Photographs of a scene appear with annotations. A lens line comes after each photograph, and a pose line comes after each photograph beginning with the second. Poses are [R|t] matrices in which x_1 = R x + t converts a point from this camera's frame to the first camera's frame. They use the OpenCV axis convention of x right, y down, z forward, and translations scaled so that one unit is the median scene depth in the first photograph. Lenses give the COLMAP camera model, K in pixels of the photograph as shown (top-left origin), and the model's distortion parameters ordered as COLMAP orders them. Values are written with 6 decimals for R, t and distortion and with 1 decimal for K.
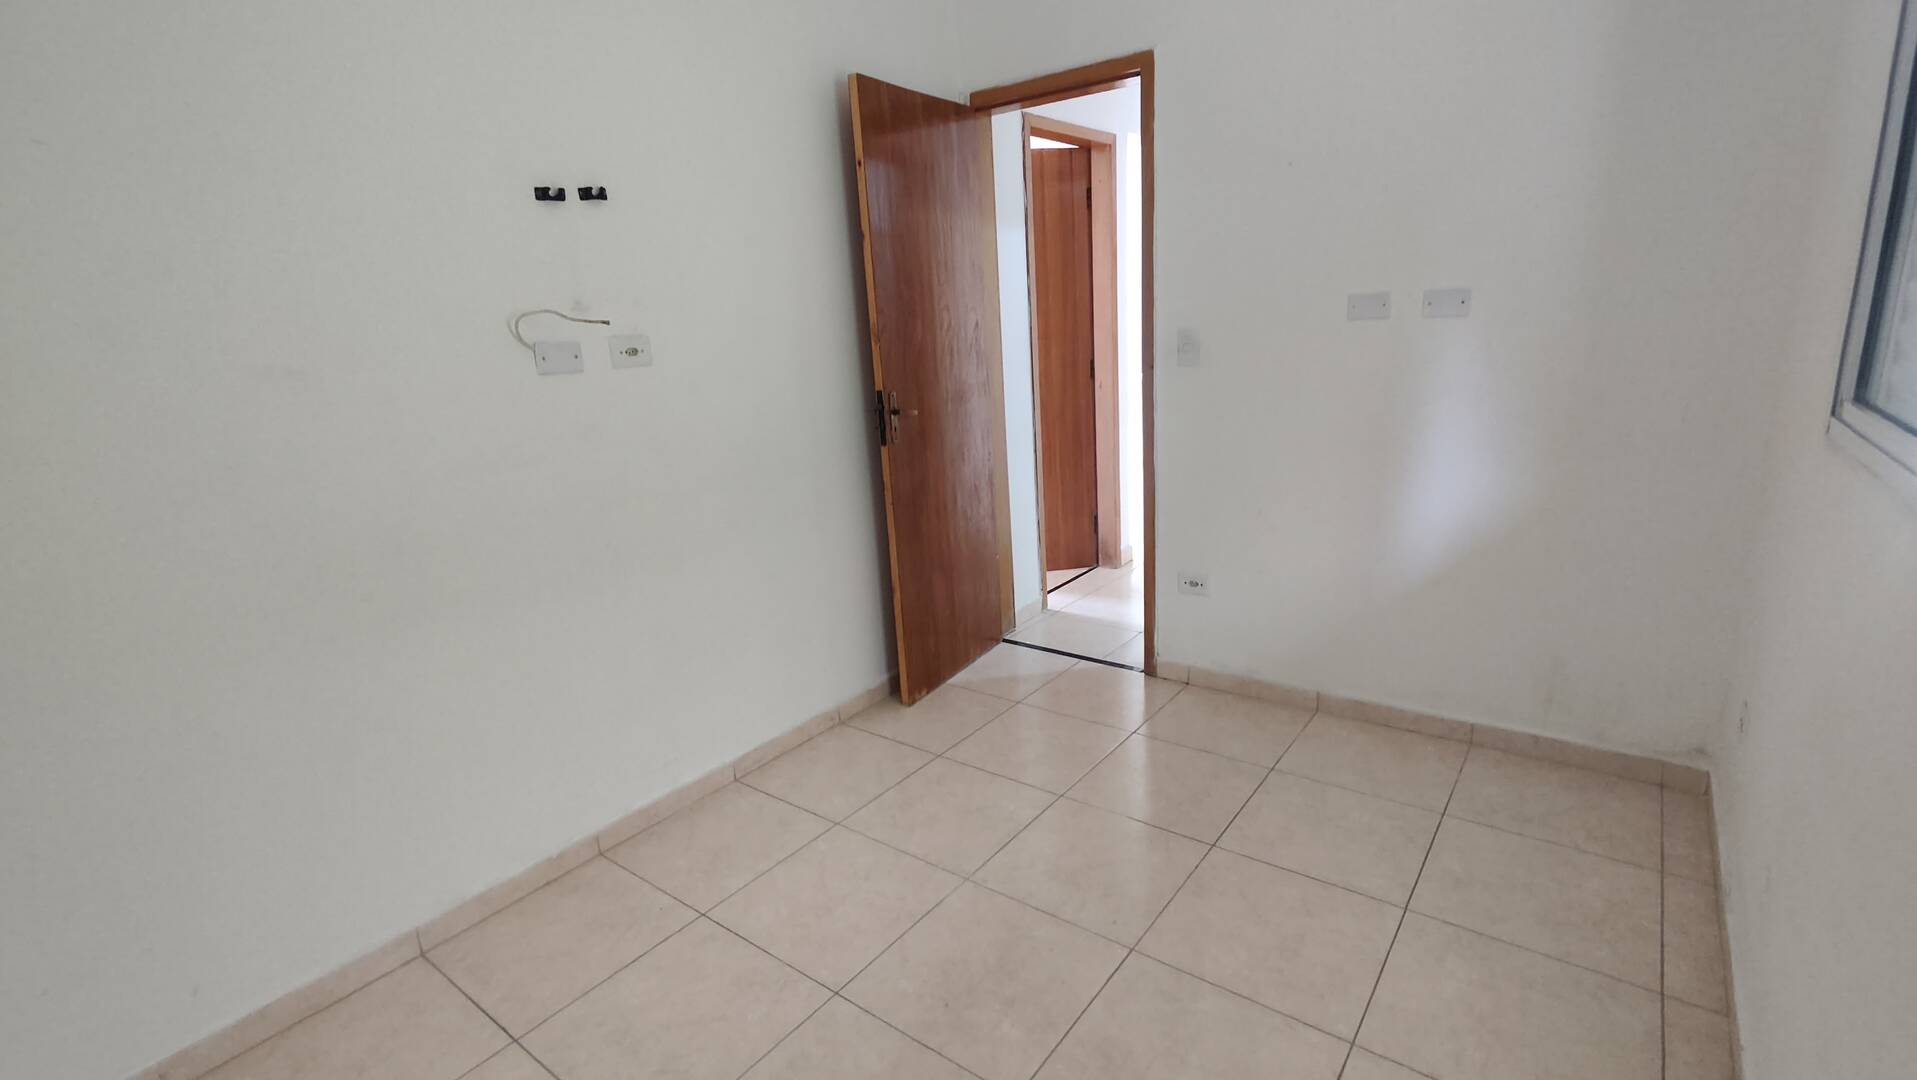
lens RADIAL K [[854.0, 0, 958.5], [0, 854.0, 540.0], [0, 0, 1]] dist [0.024224, 0.000078]
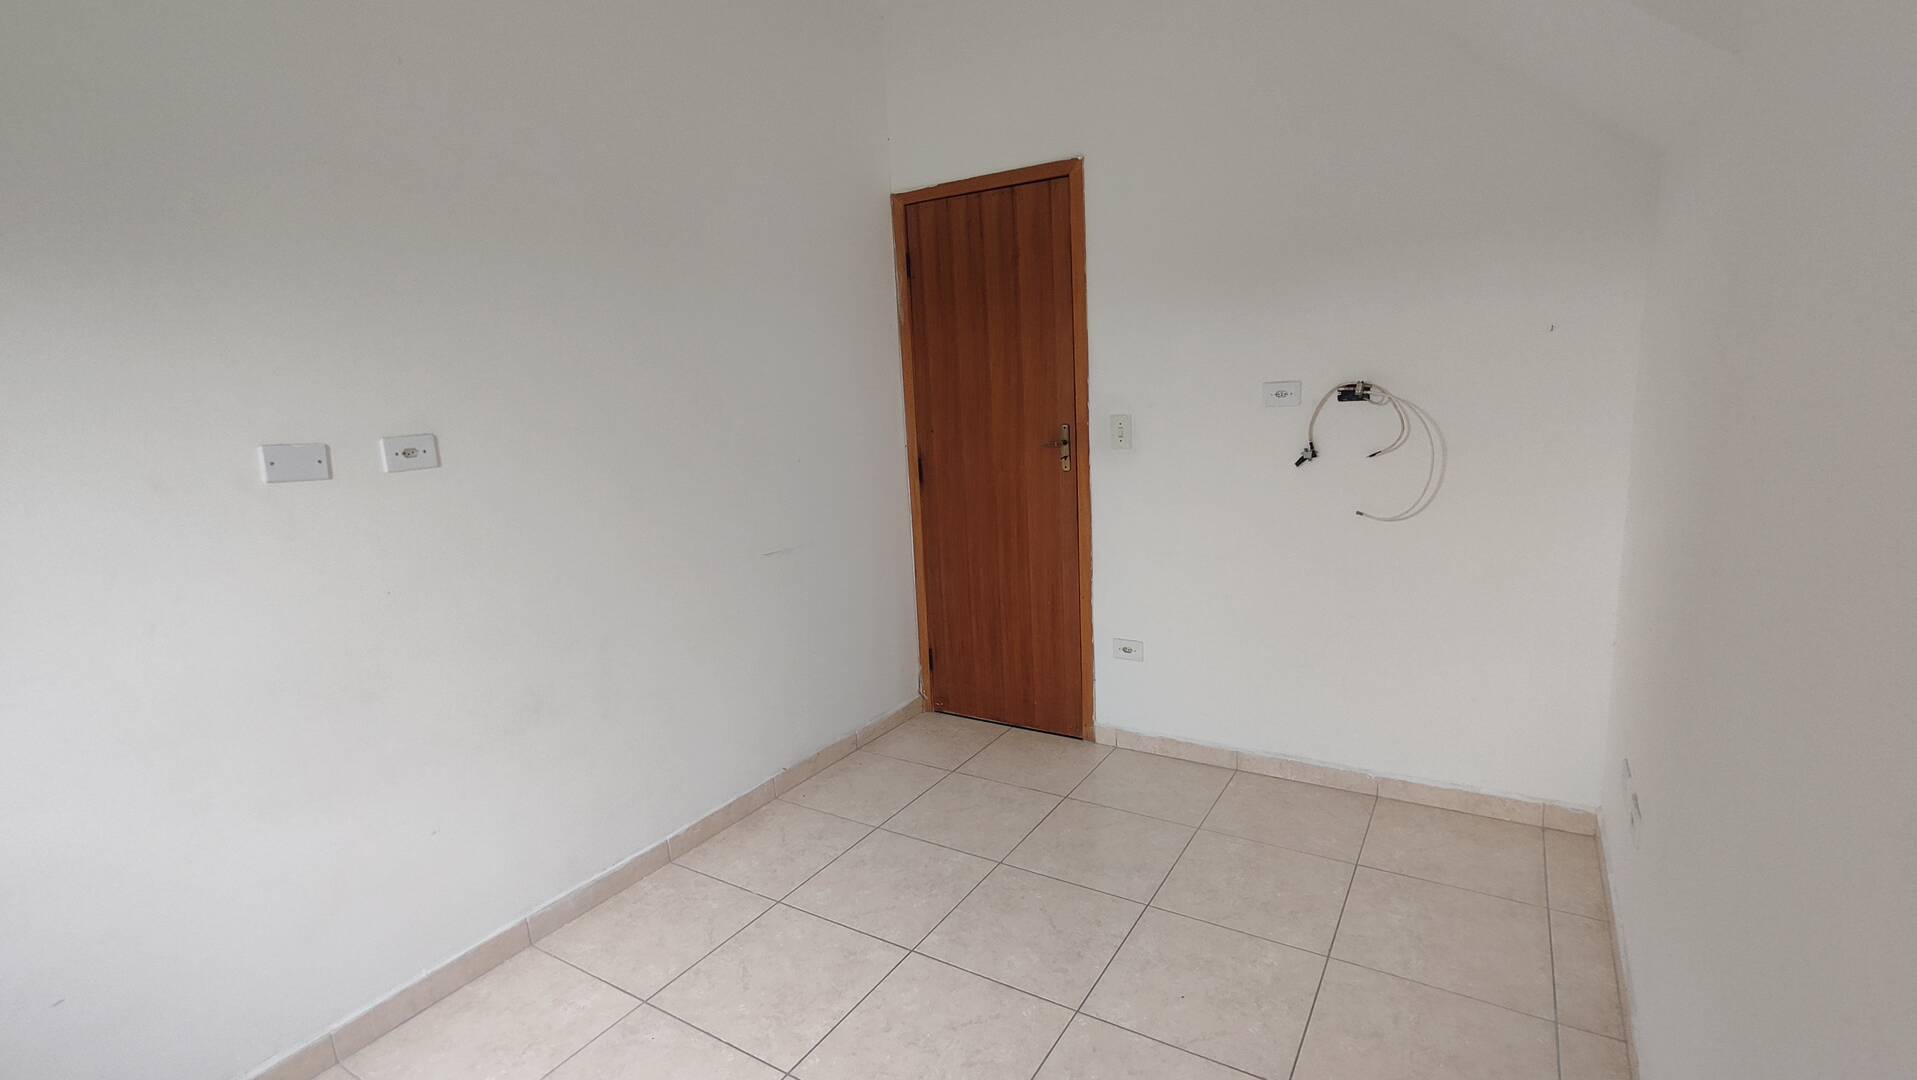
lens RADIAL K [[867.7, 0, 958.5], [0, 867.7, 540.0], [0, 0, 1]] dist [0.000625, 0.000281]
pose [[0.994246, -0.015401, 0.106008, -0.123367], [0.024952, 0.995685, -0.089376, 0.046484], [-0.104174, 0.091507, 0.990341, -0.151261]]
